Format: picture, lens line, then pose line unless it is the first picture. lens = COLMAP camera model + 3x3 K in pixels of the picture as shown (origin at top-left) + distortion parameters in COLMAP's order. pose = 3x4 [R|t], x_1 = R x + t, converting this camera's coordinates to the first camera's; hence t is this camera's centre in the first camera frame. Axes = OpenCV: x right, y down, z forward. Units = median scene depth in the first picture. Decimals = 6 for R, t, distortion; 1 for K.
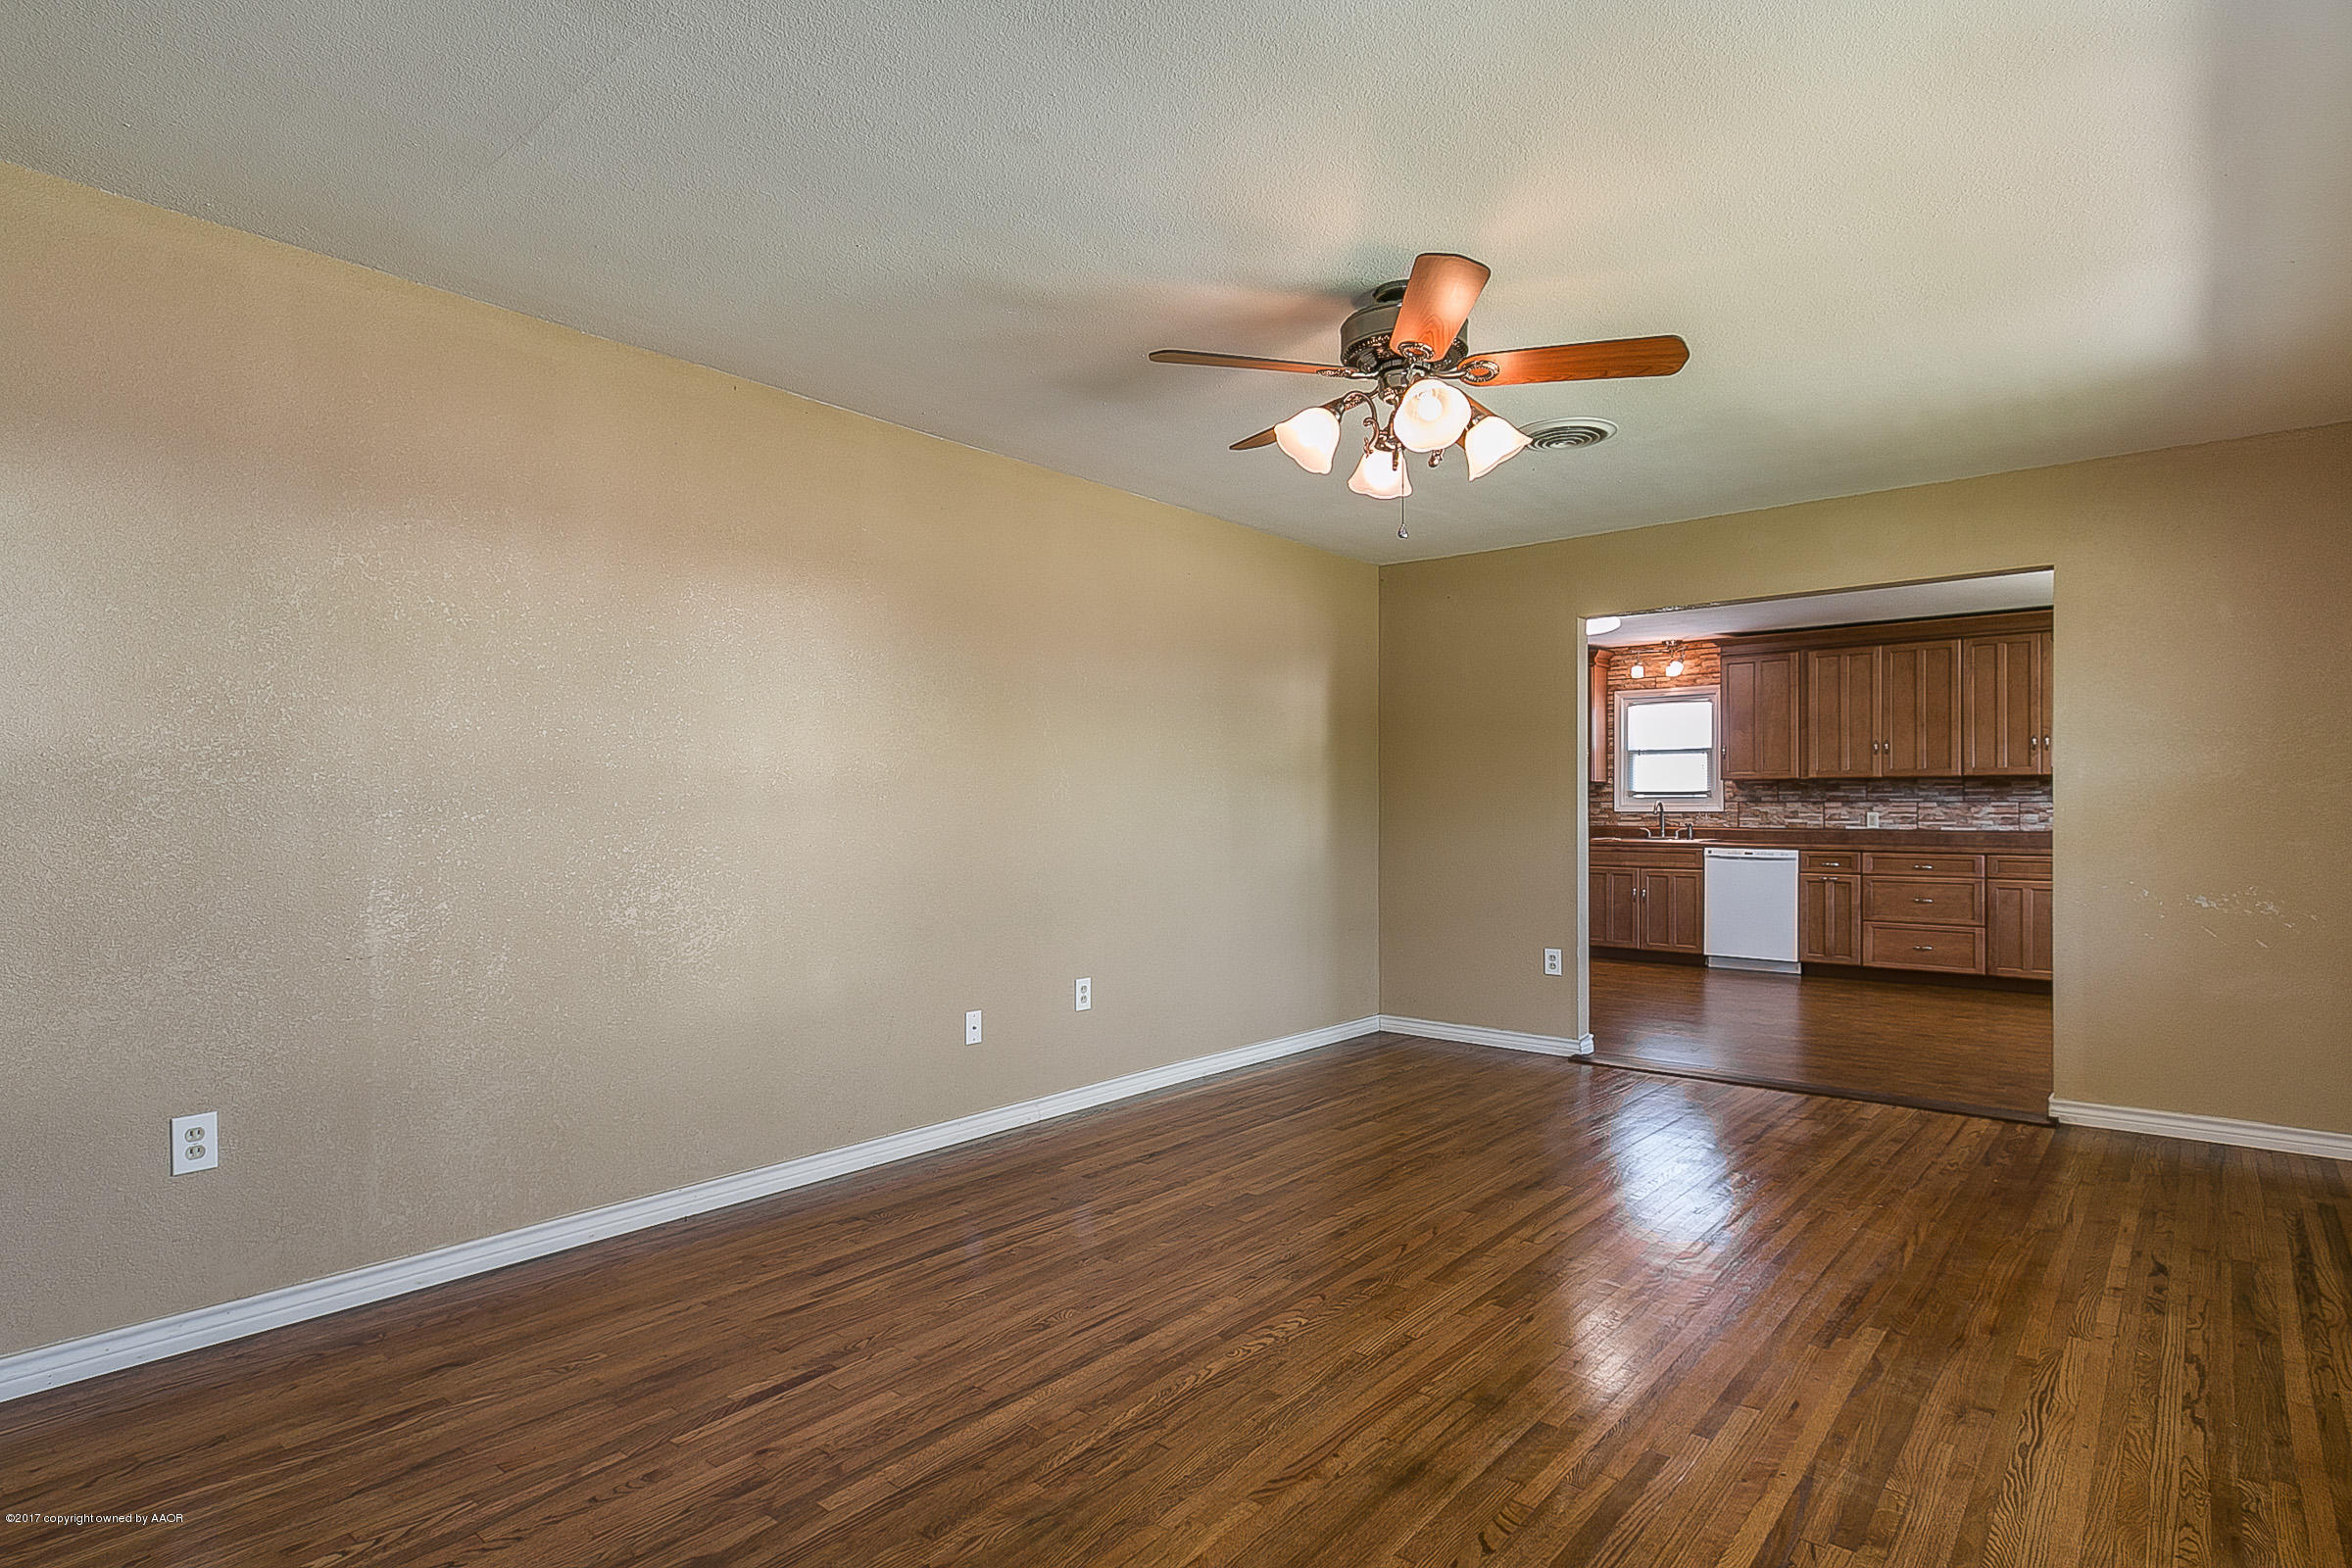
lens RADIAL K [[1195.3, 0, 1176.0], [0, 1195.3, 784.0], [0, 0, 1]] dist [0.001844, 0.000075]
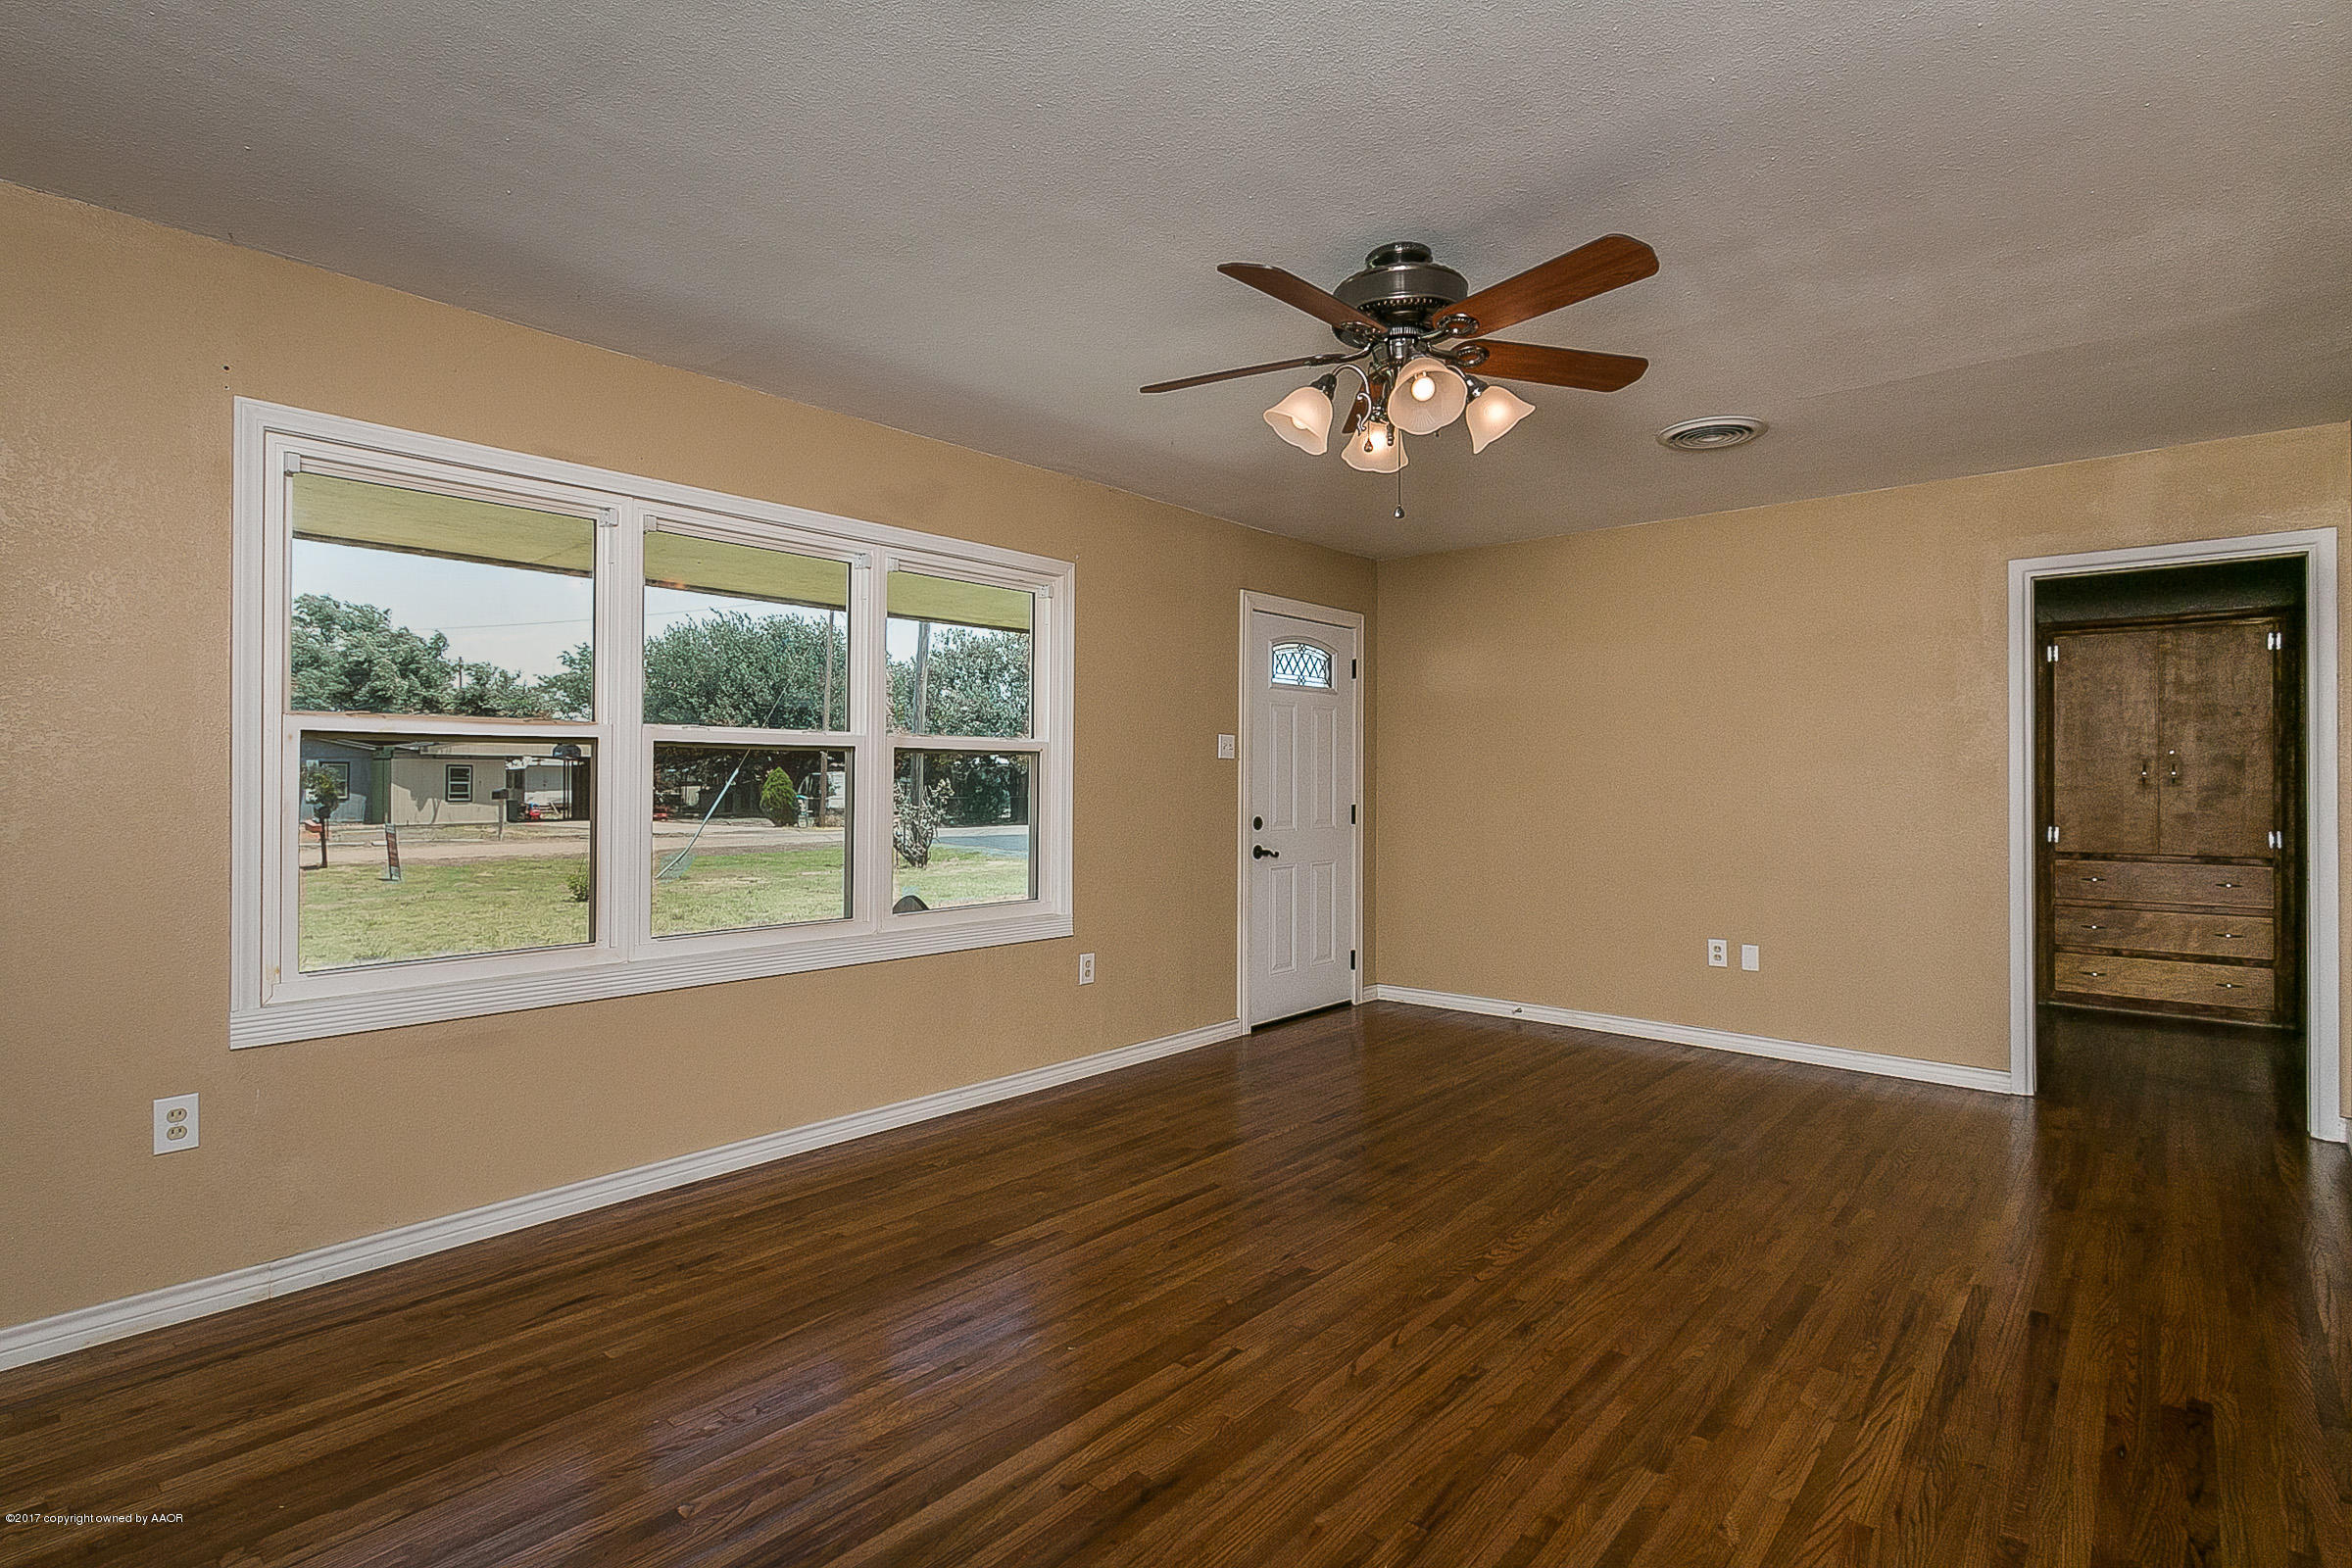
lens RADIAL K [[1195.3, 0, 1176.0], [0, 1195.3, 784.0], [0, 0, 1]] dist [0.001844, 0.000075]
pose [[-0.999932, -0.002877, 0.011308, 0.300948], [-0.003040, 0.999891, -0.014433, 0.016793], [-0.011266, -0.014466, -0.999832, 1.652987]]
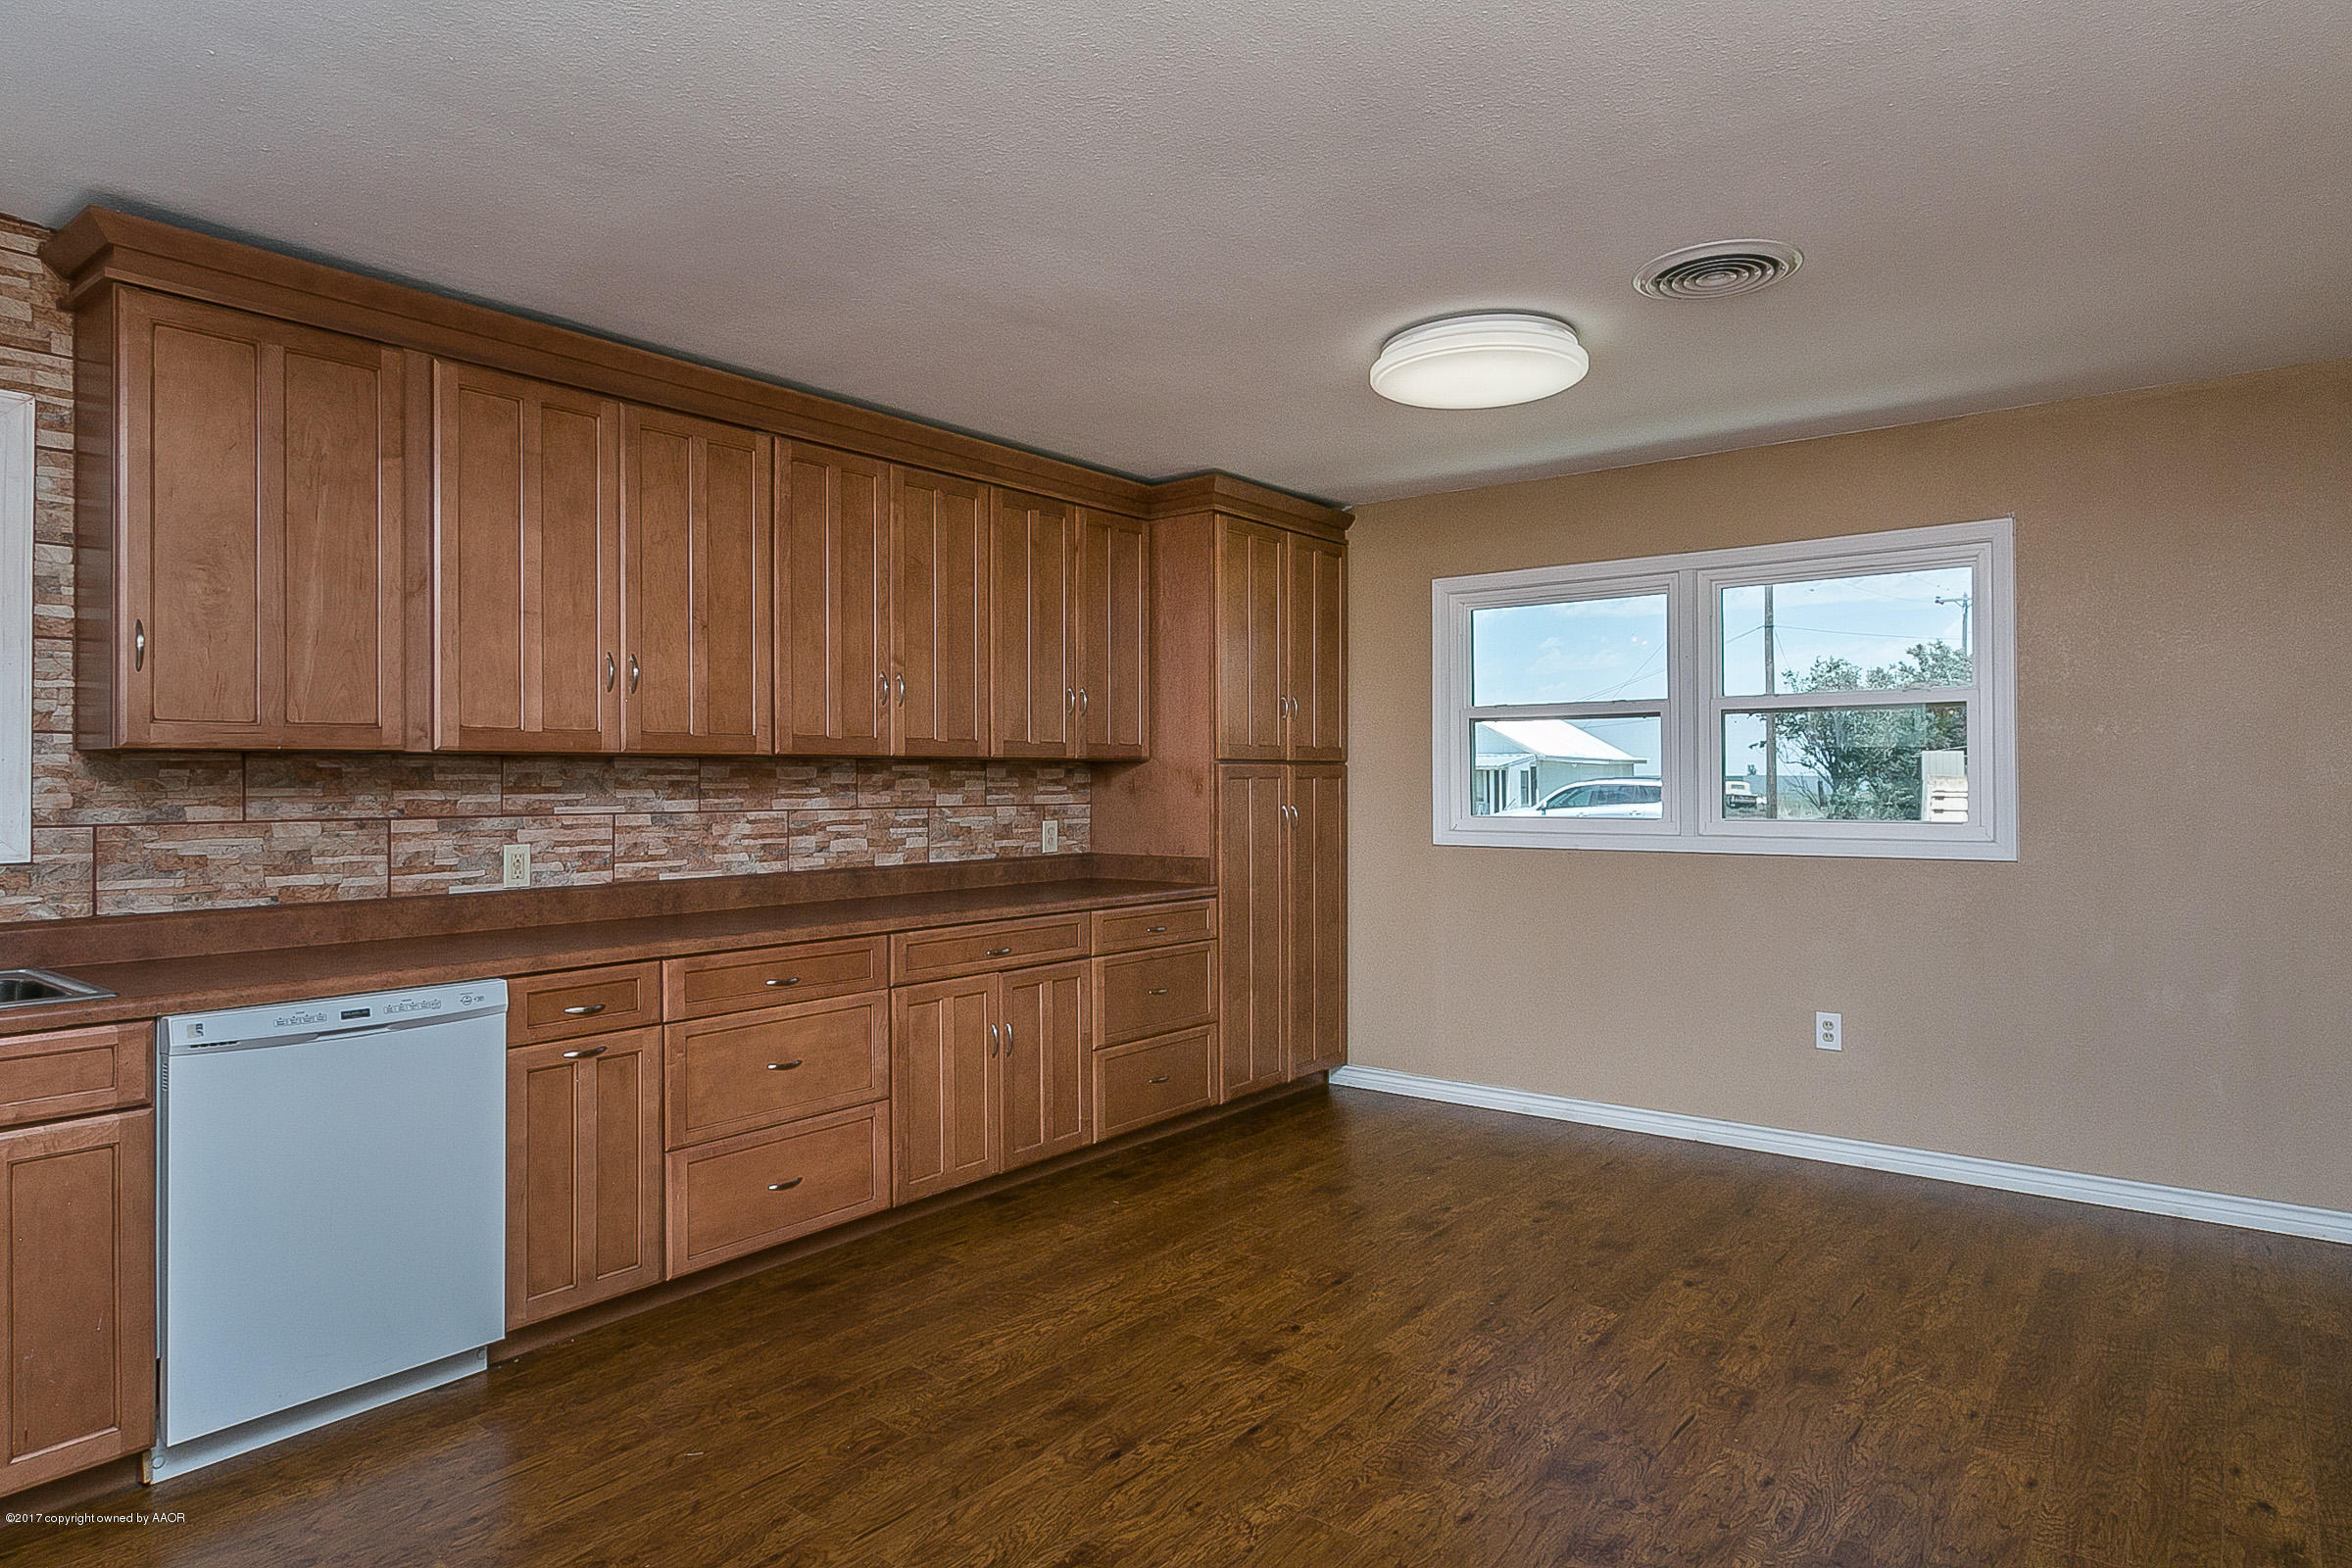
lens RADIAL K [[1331.4, 0, 1135.5], [0, 1331.4, 780.5], [0, 0, 1]] dist [0.001297, 0.000294]
pose [[-0.018368, -0.001729, 0.999830, 0.162518], [-0.015702, 0.999876, 0.001441, 0.000068], [-0.999708, -0.015672, -0.018393, 0.814293]]
